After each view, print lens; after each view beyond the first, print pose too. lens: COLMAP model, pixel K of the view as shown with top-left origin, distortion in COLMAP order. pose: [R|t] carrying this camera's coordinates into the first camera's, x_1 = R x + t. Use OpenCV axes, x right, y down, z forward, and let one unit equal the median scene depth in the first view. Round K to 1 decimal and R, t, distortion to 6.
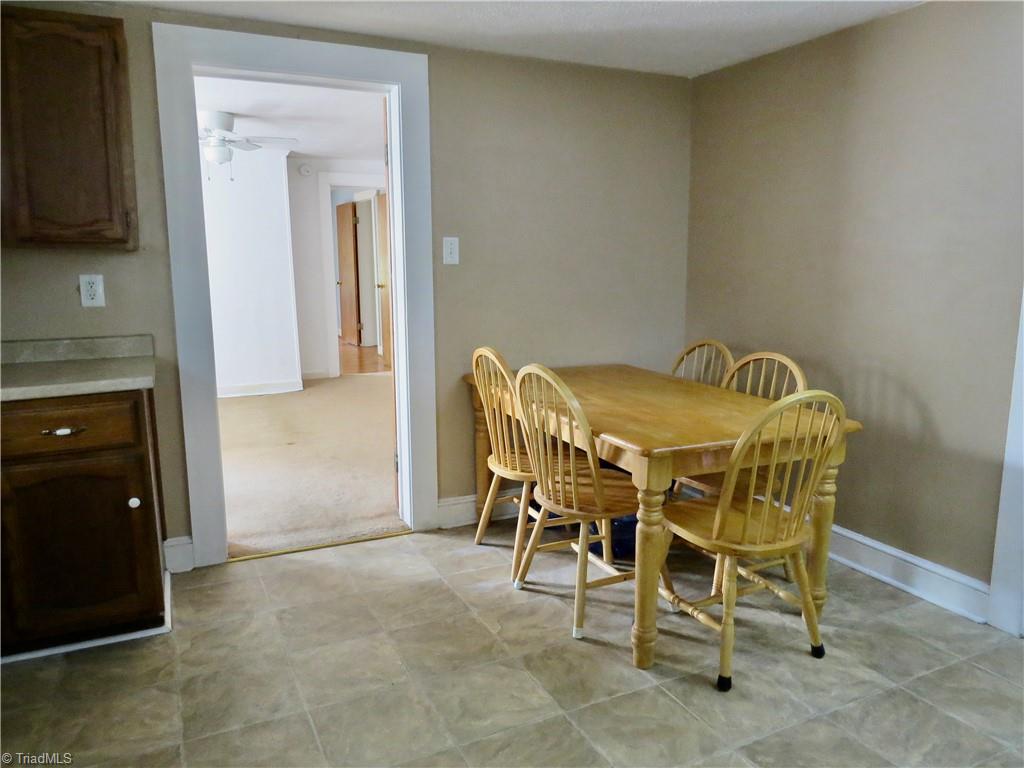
lens RADIAL K [[732.5, 0, 512.0], [0, 732.5, 384.0], [0, 0, 1]] dist [-0.001785, -0.000111]
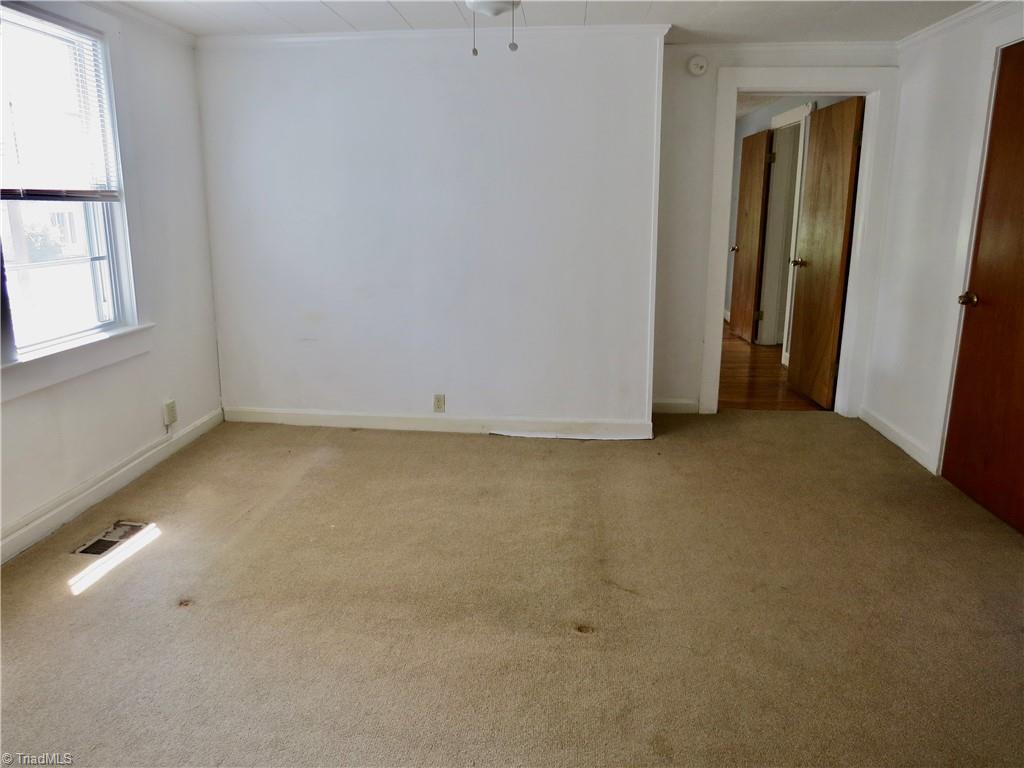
lens RADIAL K [[755.4, 0, 512.0], [0, 755.4, 384.0], [0, 0, 1]] dist [-0.003752, -0.000885]
pose [[0.870417, 0.121355, -0.477123, -0.072697], [-0.093837, 0.992271, 0.081195, -0.058480], [0.483289, -0.025901, 0.875078, 0.310619]]
